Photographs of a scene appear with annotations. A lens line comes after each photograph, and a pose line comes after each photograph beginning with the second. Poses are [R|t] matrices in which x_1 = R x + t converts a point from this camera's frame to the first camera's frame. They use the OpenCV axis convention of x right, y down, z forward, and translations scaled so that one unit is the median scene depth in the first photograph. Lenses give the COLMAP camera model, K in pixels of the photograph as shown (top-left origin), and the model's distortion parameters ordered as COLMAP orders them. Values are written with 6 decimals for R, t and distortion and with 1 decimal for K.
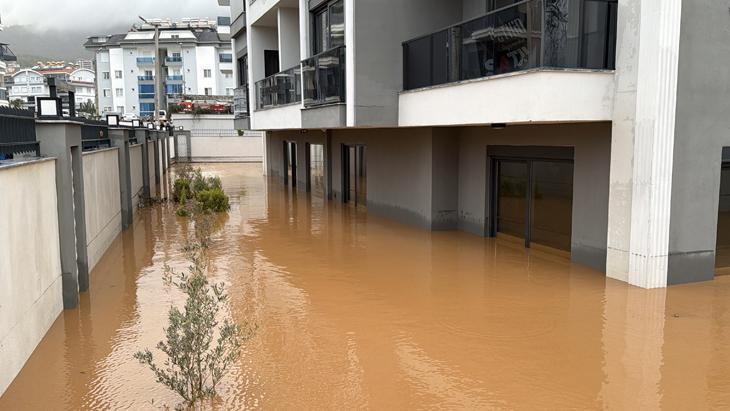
lens RADIAL K [[646.7, 0, 365.0], [0, 646.7, 205.5], [0, 0, 1]] dist [0.096809, -0.001189]
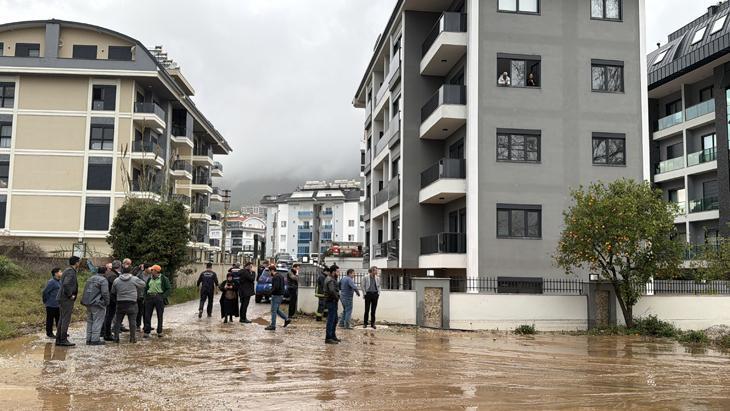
lens RADIAL K [[646.7, 0, 365.0], [0, 646.7, 205.5], [0, 0, 1]] dist [0.096809, -0.001189]
pose [[0.977559, 0.000345, -0.210660, 0.041502], [-0.045542, 0.976697, -0.209734, 0.020190], [0.205679, 0.214621, 0.954795, -0.170461]]
